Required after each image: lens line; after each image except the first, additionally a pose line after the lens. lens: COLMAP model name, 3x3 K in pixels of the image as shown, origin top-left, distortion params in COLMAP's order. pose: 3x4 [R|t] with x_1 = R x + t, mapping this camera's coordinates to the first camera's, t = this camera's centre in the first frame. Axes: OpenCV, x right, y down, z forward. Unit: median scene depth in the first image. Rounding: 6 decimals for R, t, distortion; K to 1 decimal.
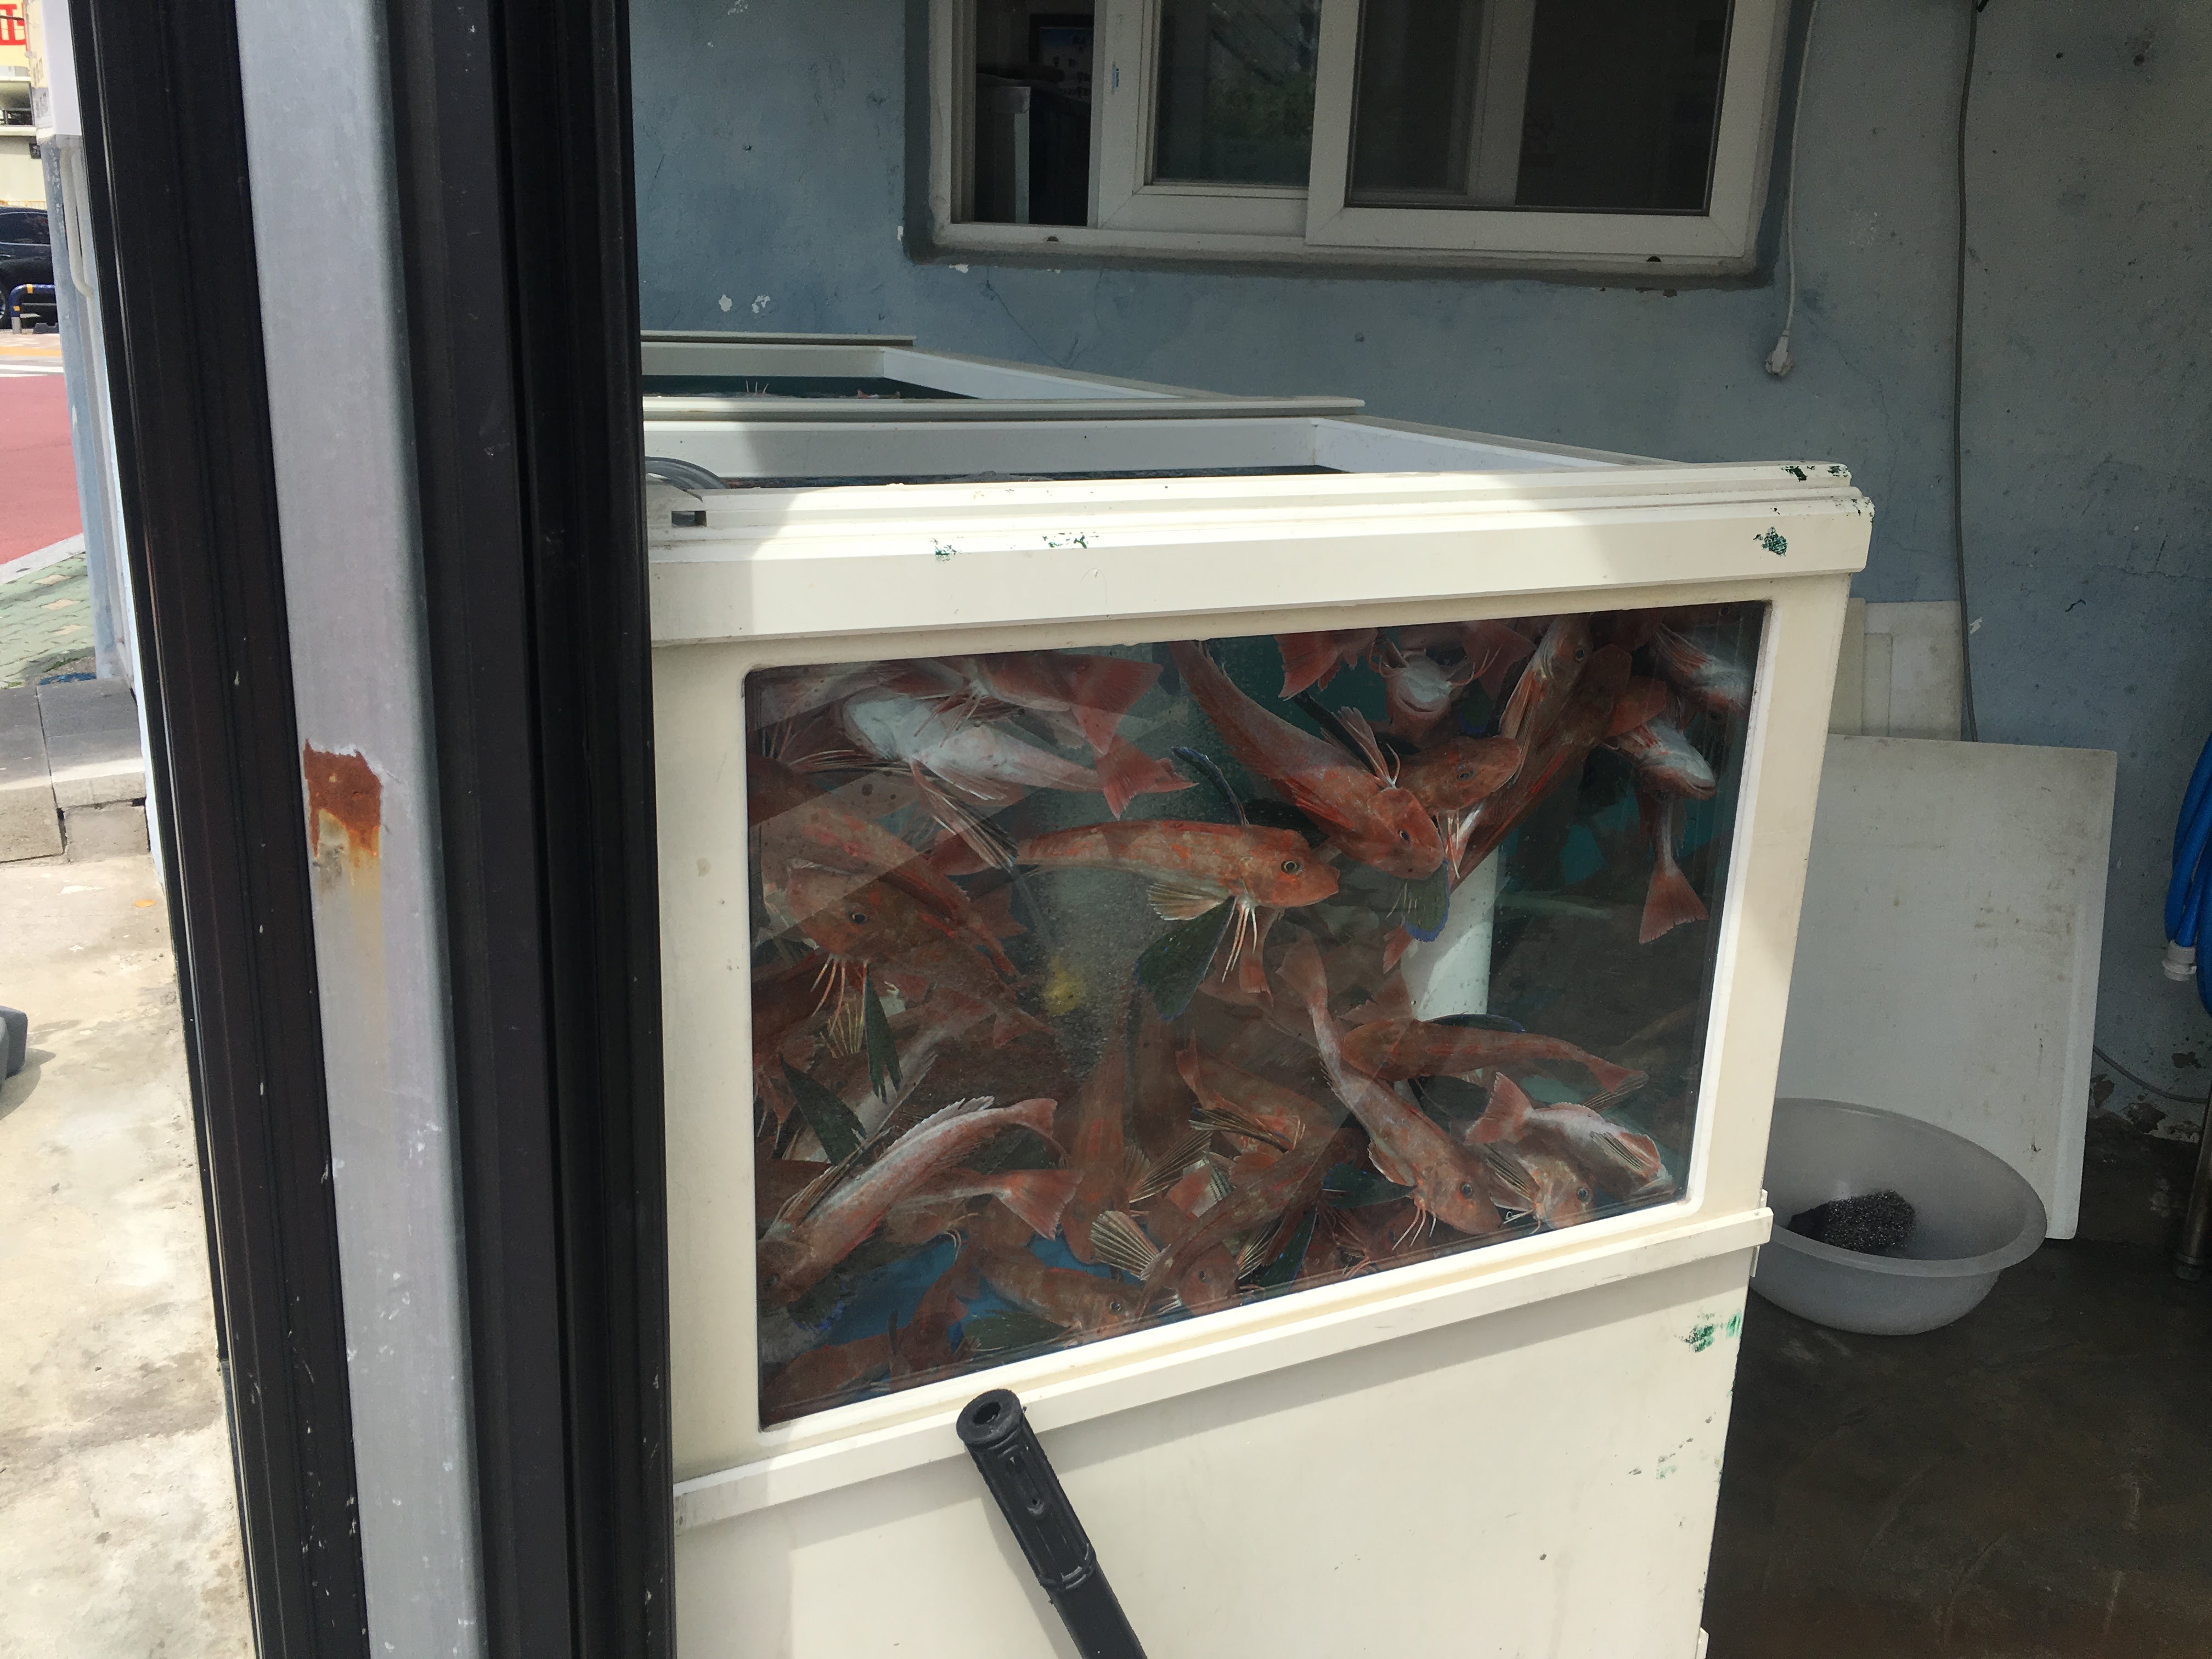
lens RADIAL K [[1929.0, 0, 1100.7], [0, 1929.0, 831.0], [0, 0, 1]] dist [0.082479, -0.146729]
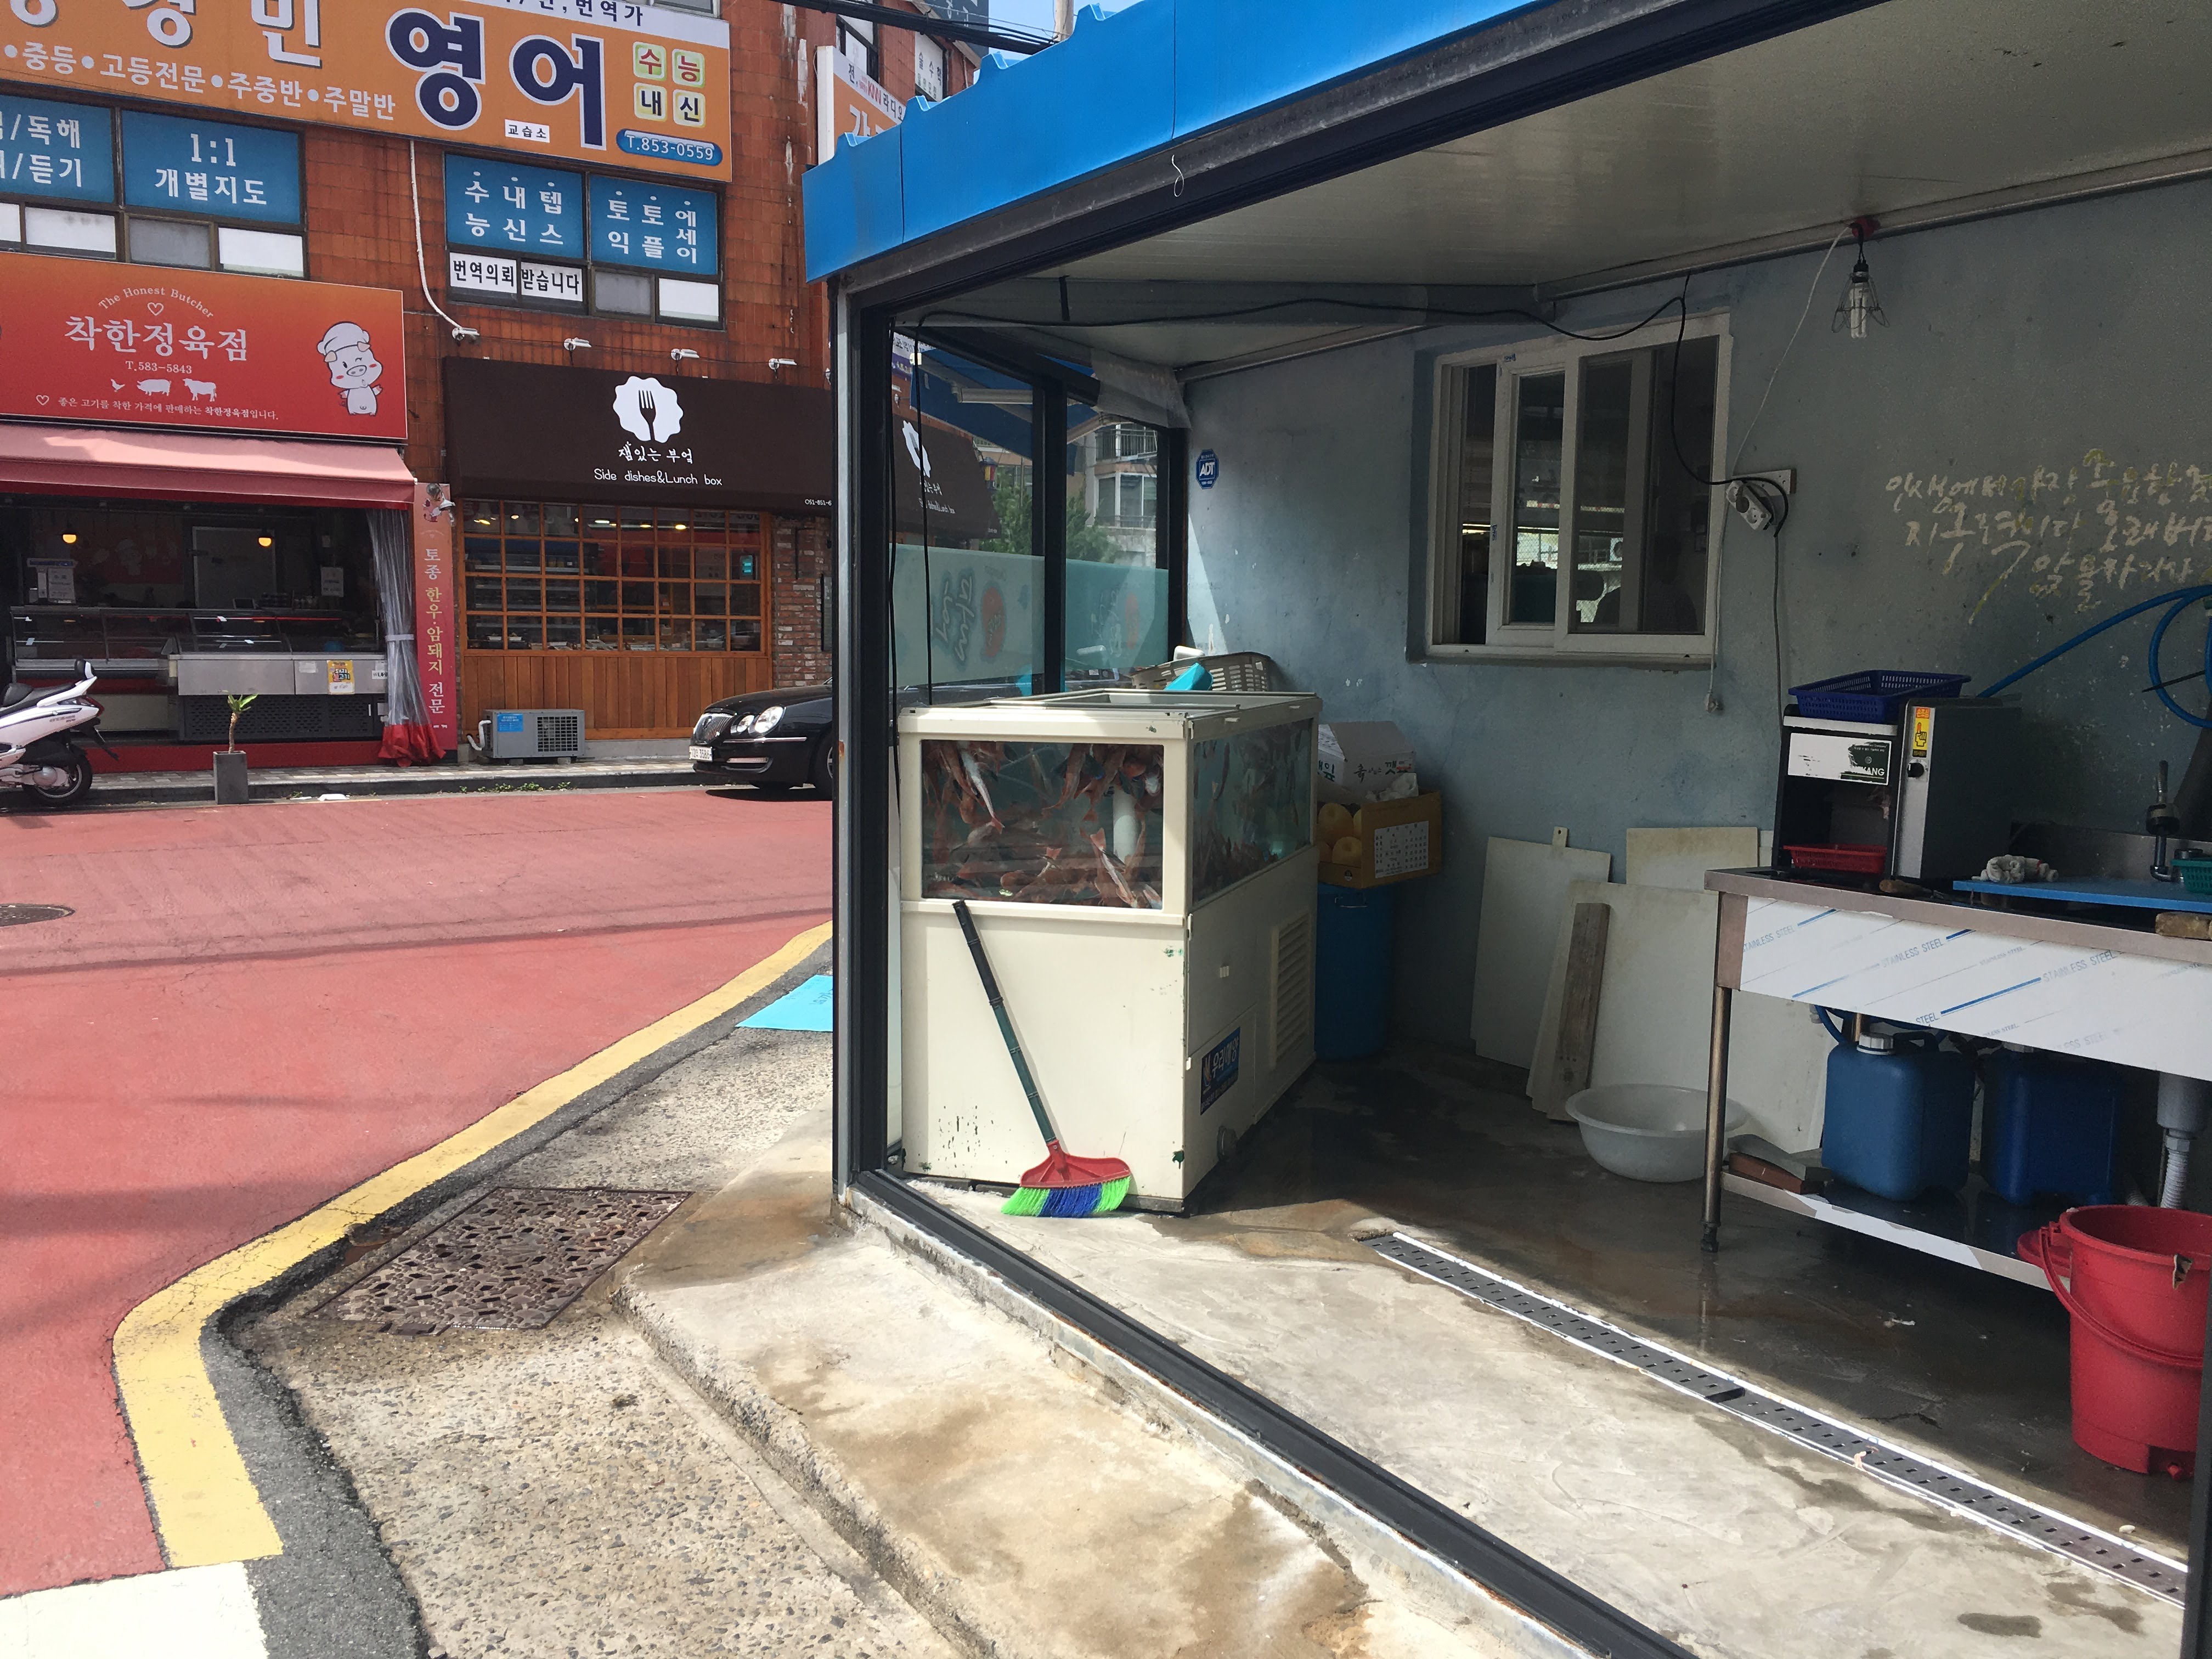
lens RADIAL K [[1929.0, 0, 1100.7], [0, 1929.0, 831.0], [0, 0, 1]] dist [0.082479, -0.146729]
pose [[0.723470, 0.044674, -0.688909, 2.645937], [-0.179762, 0.975670, -0.125510, 0.508661], [0.666541, 0.214643, 0.713899, -1.664100]]
